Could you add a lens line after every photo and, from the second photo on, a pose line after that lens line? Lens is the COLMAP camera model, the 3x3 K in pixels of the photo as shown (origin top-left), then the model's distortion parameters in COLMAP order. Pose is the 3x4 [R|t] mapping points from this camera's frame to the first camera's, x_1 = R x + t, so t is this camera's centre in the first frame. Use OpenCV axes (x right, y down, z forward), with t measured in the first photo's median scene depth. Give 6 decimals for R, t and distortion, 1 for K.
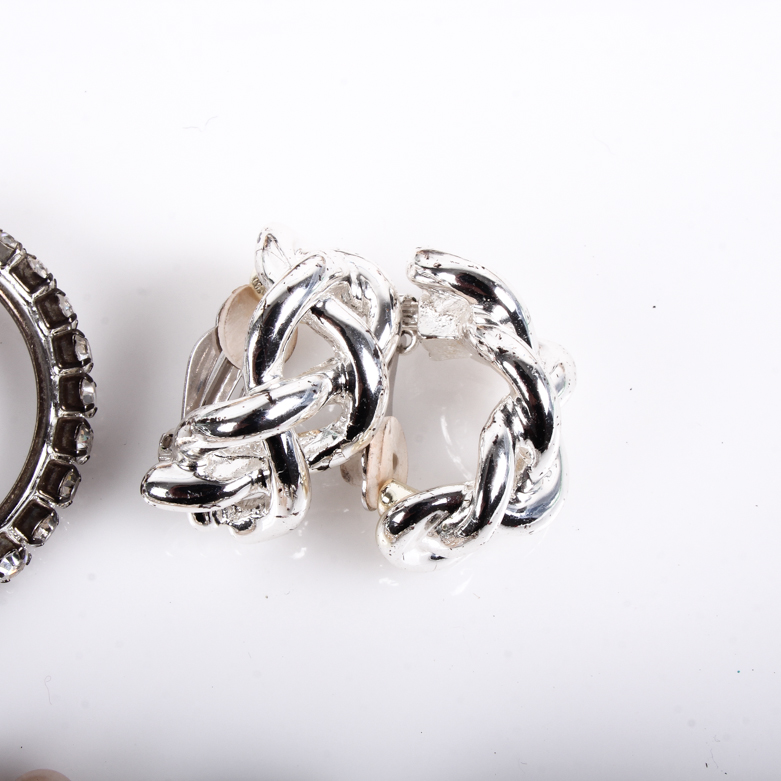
lens RADIAL K [[1361.6, 0, 390.5], [0, 1361.6, 390.5], [0, 0, 1]] dist [-0.090650, -0.092486]
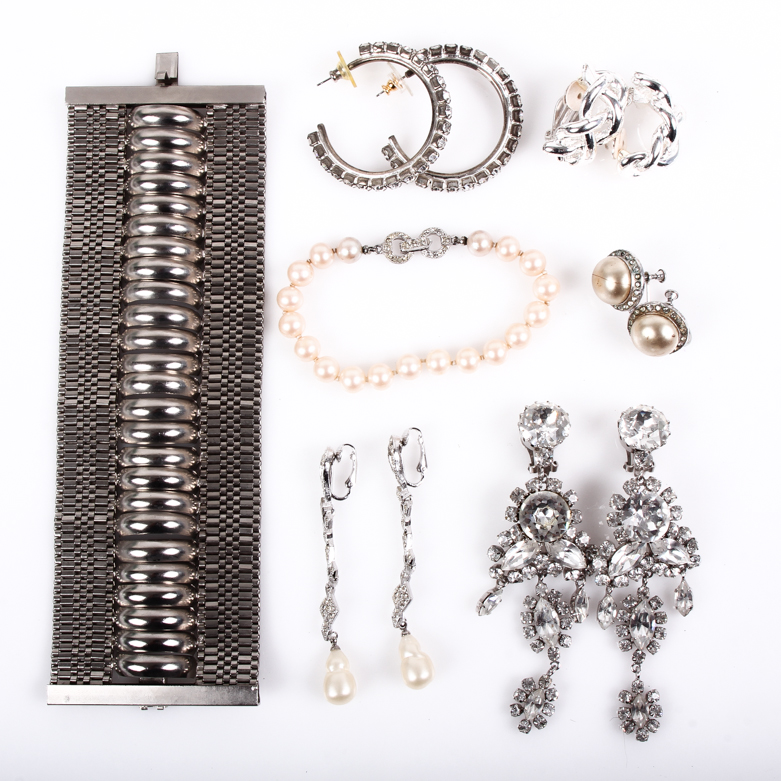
lens RADIAL K [[1361.6, 0, 390.5], [0, 1361.6, 390.5], [0, 0, 1]] dist [-0.090650, -0.092486]
pose [[0.992958, 0.057968, -0.103316, -0.171979], [-0.033288, 0.973493, 0.226280, -0.078053], [0.113694, -0.221248, 0.968568, -2.145080]]
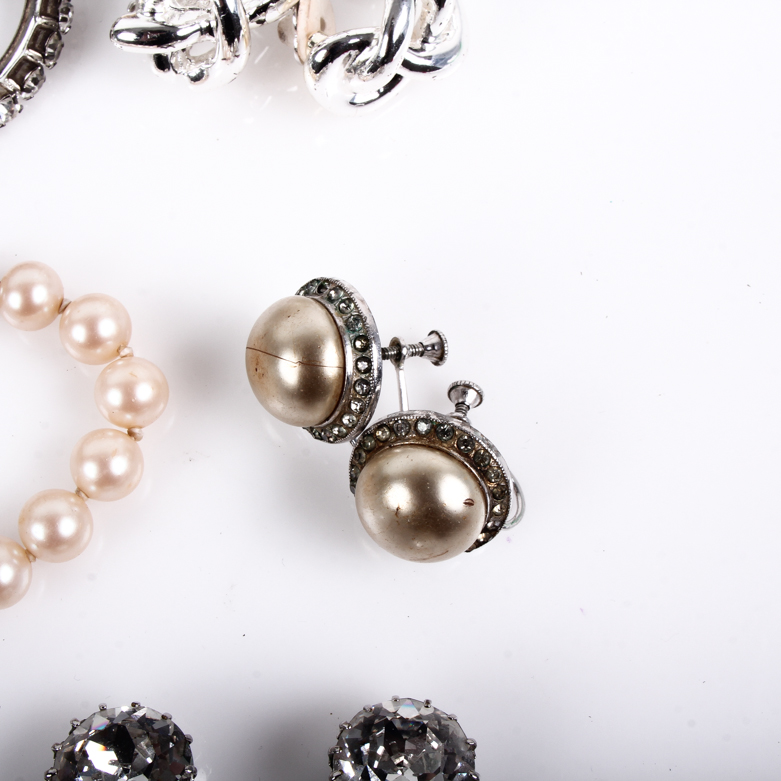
lens RADIAL K [[1361.6, 0, 390.5], [0, 1361.6, 390.5], [0, 0, 1]] dist [-0.090650, -0.092486]
pose [[0.999829, -0.001687, -0.018390, 0.087198], [0.003465, 0.995270, 0.097081, 0.265972], [0.018140, -0.097128, 0.995107, -0.224608]]
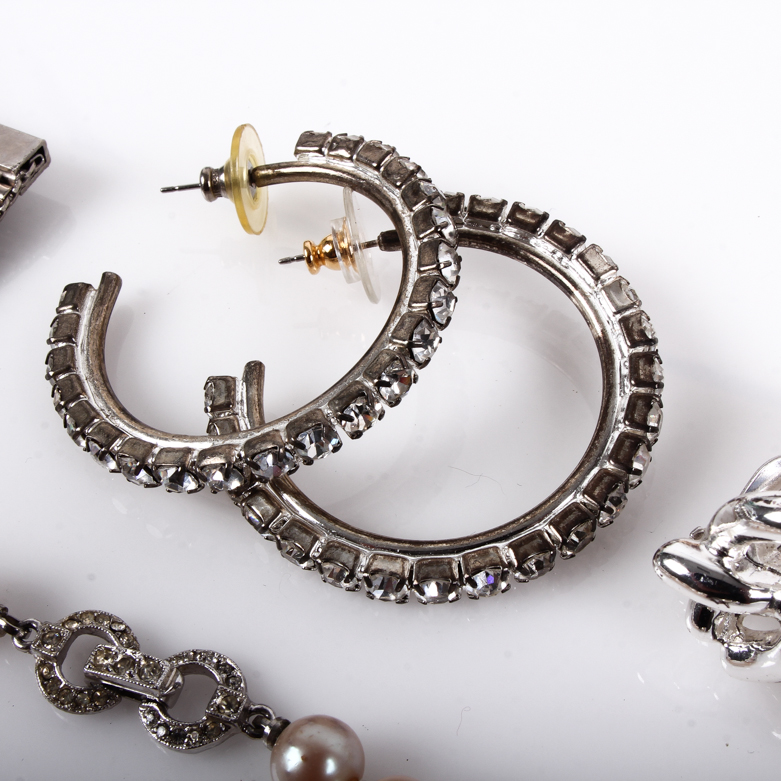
lens RADIAL K [[1361.6, 0, 390.5], [0, 1361.6, 390.5], [0, 0, 1]] dist [-0.090650, -0.092486]
pose [[0.834073, 0.357212, -0.420382, 0.009422], [-0.458545, 0.872583, -0.168329, 0.203863], [0.306689, 0.333163, 0.891596, 0.099558]]
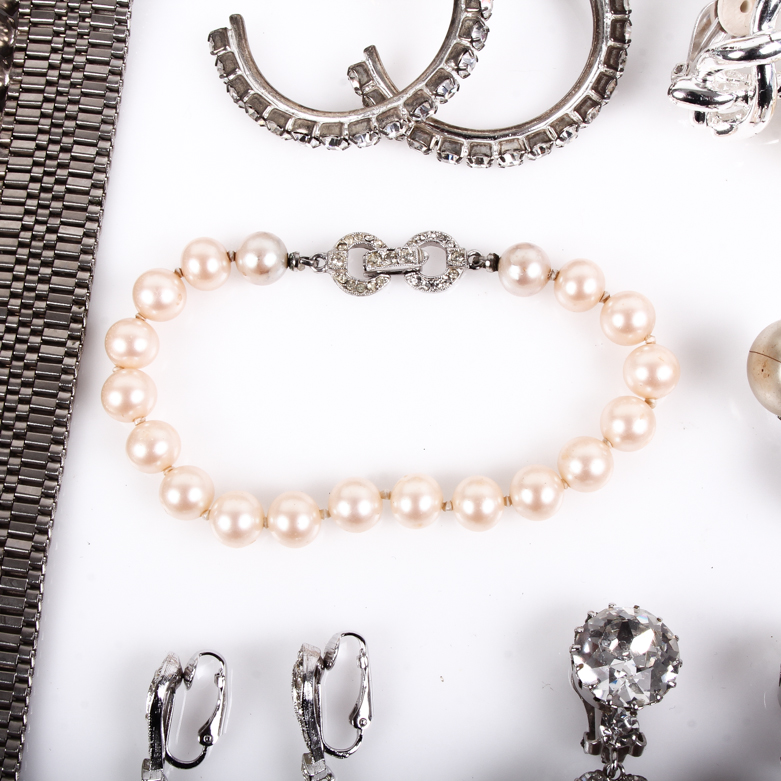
lens RADIAL K [[1361.6, 0, 390.5], [0, 1361.6, 390.5], [0, 0, 1]] dist [-0.090650, -0.092486]
pose [[0.980695, 0.145931, -0.130159, -0.237350], [-0.127072, 0.981527, 0.143027, 0.221793], [0.148627, -0.123727, 0.981123, -0.599151]]
